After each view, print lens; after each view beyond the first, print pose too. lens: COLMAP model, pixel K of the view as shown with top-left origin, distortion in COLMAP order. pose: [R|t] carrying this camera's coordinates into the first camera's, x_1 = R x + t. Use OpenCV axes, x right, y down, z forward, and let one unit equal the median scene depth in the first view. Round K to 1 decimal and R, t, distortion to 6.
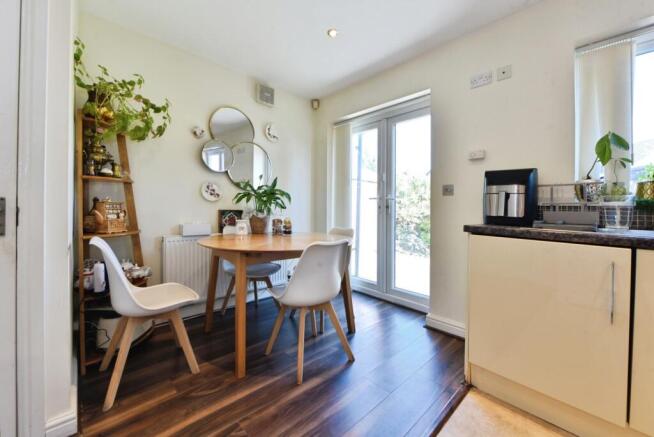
lens RADIAL K [[257.1, 0, 337.9], [0, 257.1, 207.7], [0, 0, 1]] dist [-0.001444, -0.000163]
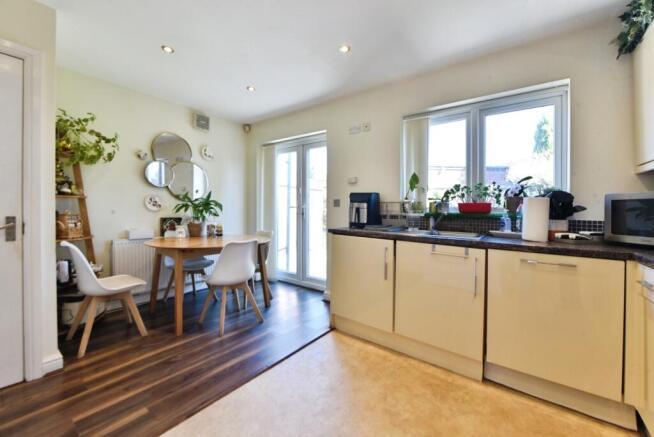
lens RADIAL K [[266.3, 0, 336.9], [0, 266.3, 209.8], [0, 0, 1]] dist [-0.001028, -0.000212]
pose [[0.987431, -0.003535, 0.158014, 0.204052], [0.002408, 0.999970, 0.007322, -0.045147], [-0.158035, -0.006849, 0.987410, -0.472473]]
